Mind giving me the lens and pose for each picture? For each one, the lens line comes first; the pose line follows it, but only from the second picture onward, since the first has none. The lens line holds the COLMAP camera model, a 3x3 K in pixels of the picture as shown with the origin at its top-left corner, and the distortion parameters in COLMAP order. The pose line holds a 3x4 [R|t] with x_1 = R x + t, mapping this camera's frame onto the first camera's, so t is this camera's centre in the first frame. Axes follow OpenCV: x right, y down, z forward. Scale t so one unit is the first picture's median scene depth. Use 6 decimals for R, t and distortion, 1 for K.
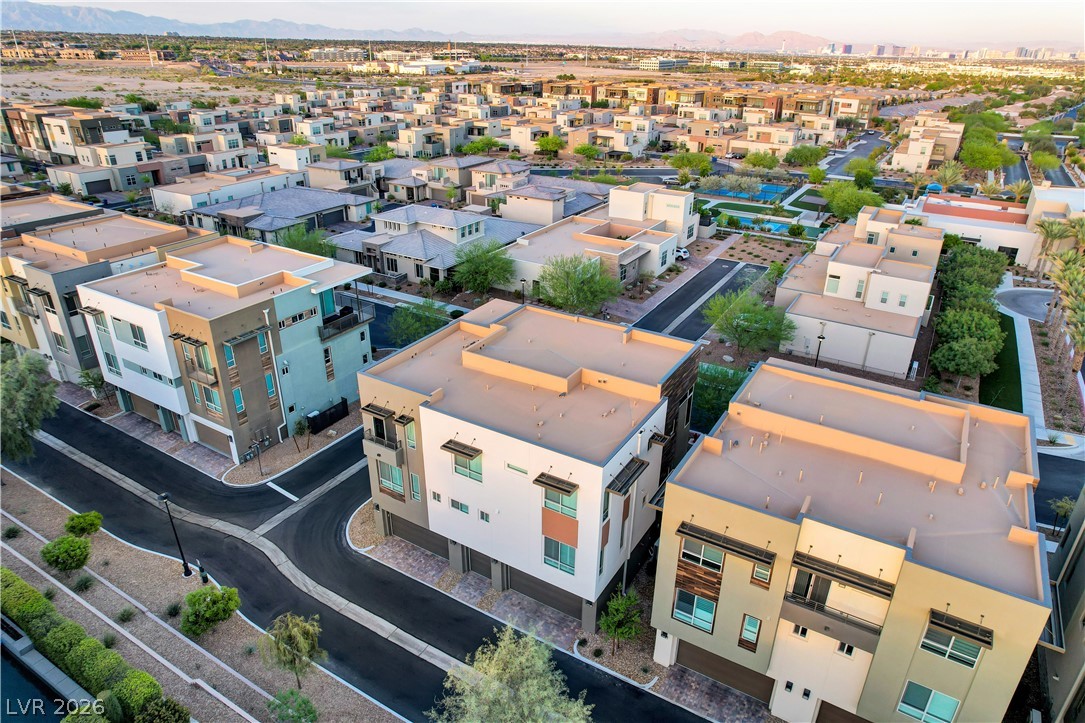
lens RADIAL K [[688.8, 0, 543.5], [0, 688.8, 362.2], [0, 0, 1]] dist [-0.079338, 0.067309]
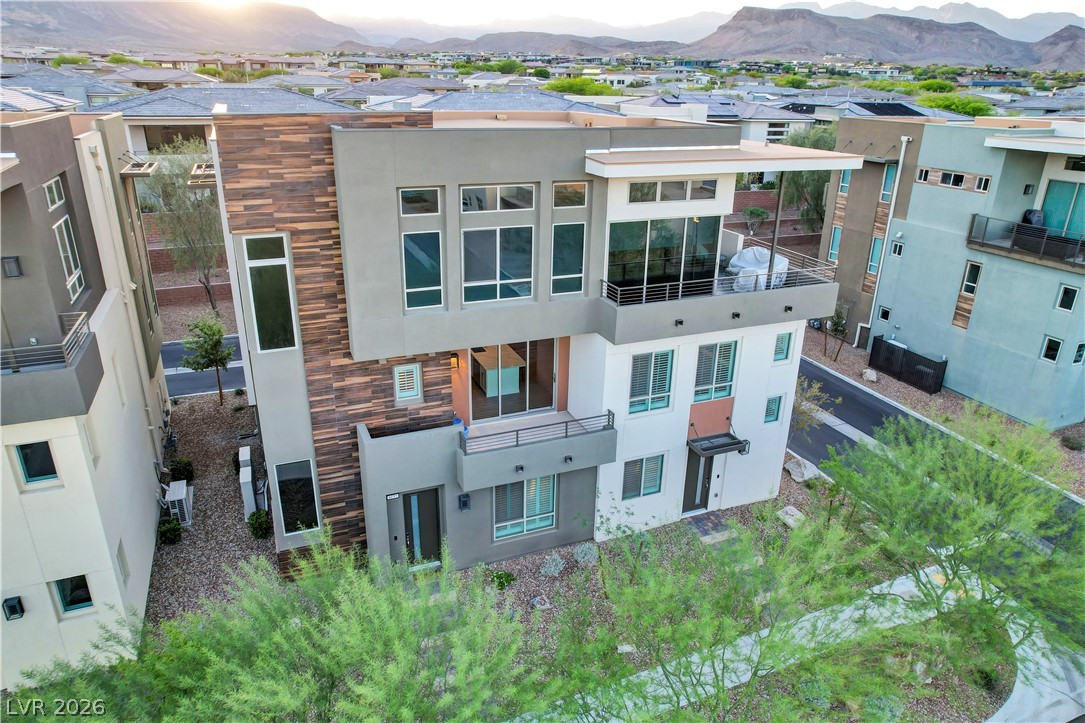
lens RADIAL K [[708.6, 0, 544.0], [0, 708.6, 364.0], [0, 0, 1]] dist [-0.076331, 0.065305]
pose [[-0.592776, 0.279556, -0.755292, 0.192074], [-0.371465, 0.737203, 0.564398, -0.085968], [0.714584, 0.615126, -0.333151, 0.581483]]
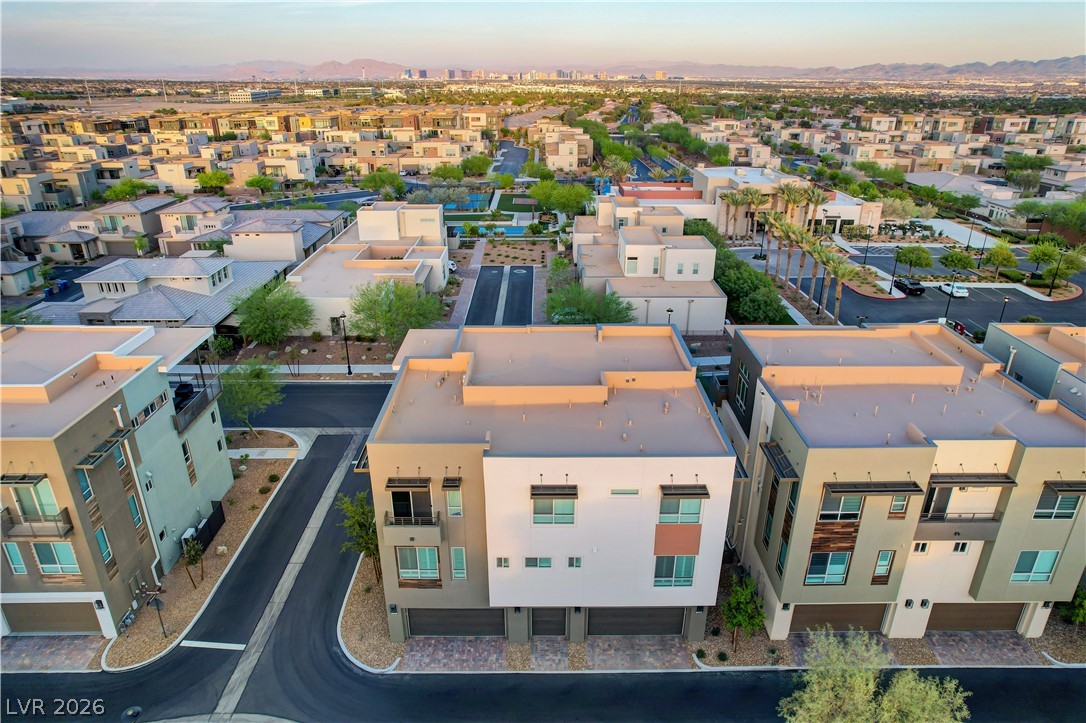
lens RADIAL K [[689.4, 0, 544.0], [0, 689.4, 362.2], [0, 0, 1]] dist [-0.079338, 0.067309]
pose [[0.853229, -0.216162, 0.474630, -0.184994], [0.233041, 0.972175, 0.023830, -0.018726], [-0.466574, 0.090276, 0.879863, 0.094467]]
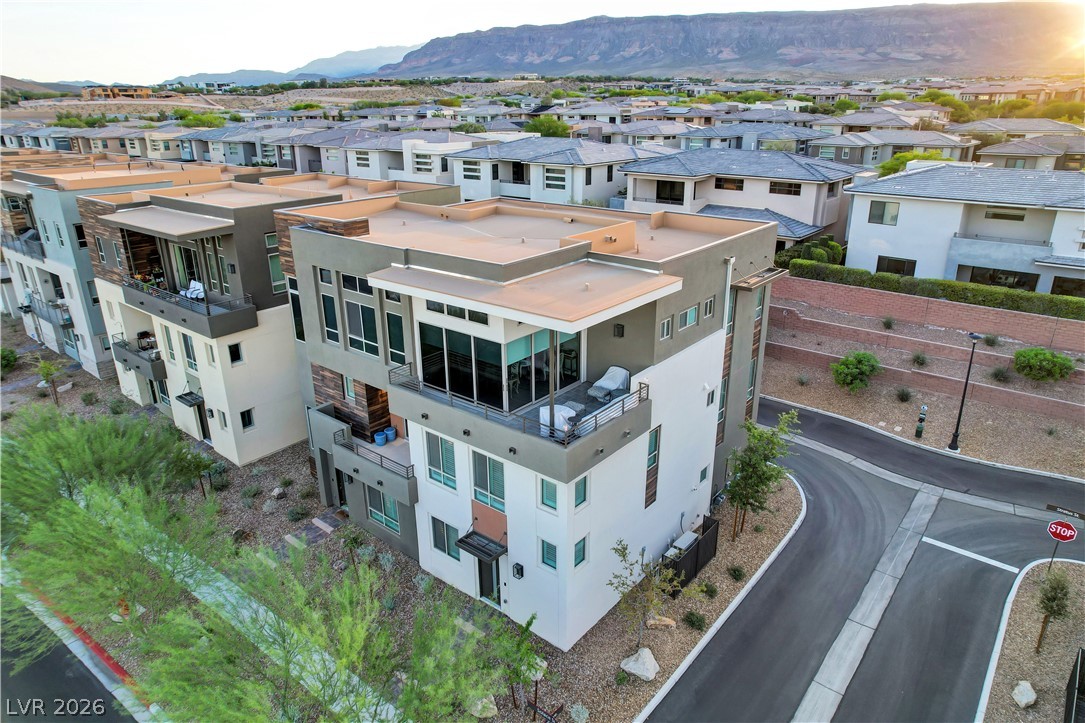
lens RADIAL K [[678.1, 0, 562.2], [0, 678.1, 358.4], [0, 0, 1]] dist [0.000830, 0.000310]
pose [[-0.991929, -0.051266, 0.115965, -0.056452], [0.048589, 0.691089, 0.721135, -0.170361], [-0.117112, 0.720949, -0.683021, 0.670416]]
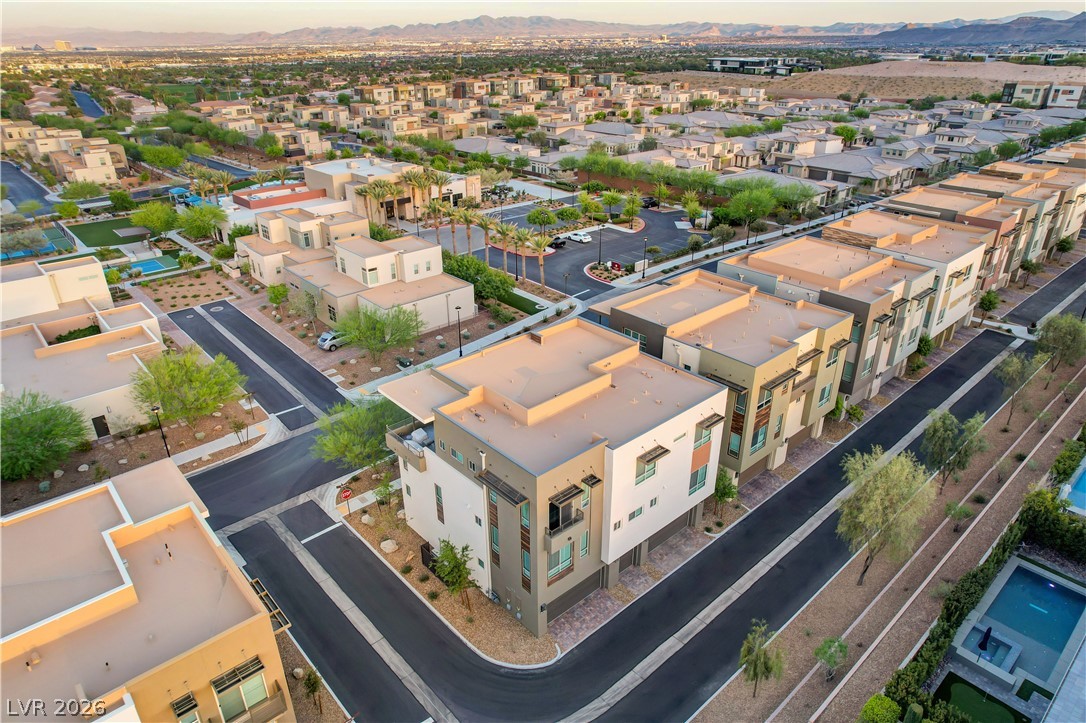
lens RADIAL K [[689.4, 0, 544.0], [0, 689.4, 362.2], [0, 0, 1]] dist [-0.079338, 0.067309]
pose [[0.291327, -0.429411, 0.854831, -0.404222], [0.421879, 0.859672, 0.288066, -0.153495], [-0.858573, 0.276714, 0.431605, 0.232401]]
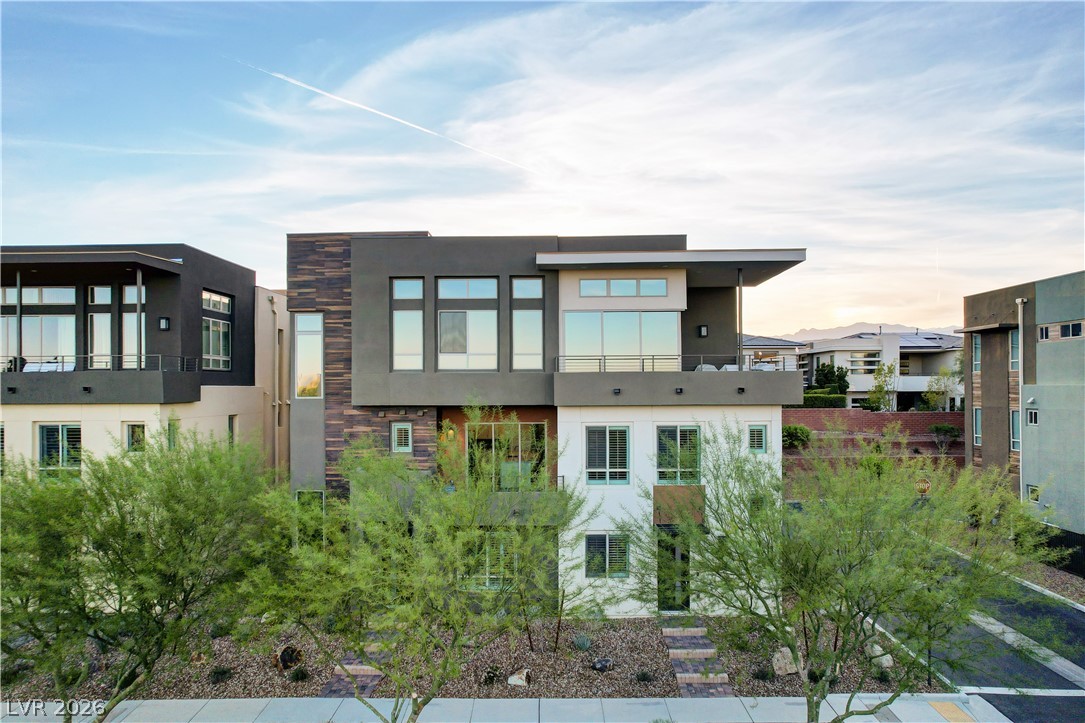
lens RADIAL K [[703.4, 0, 540.0], [0, 703.4, 384.4], [0, 0, 1]] dist [-0.079639, 0.073756]
pose [[-0.869330, -0.009241, -0.494146, 0.146374], [-0.218404, 0.904088, 0.367321, -0.074101], [0.443357, 0.427247, -0.787969, 0.698886]]
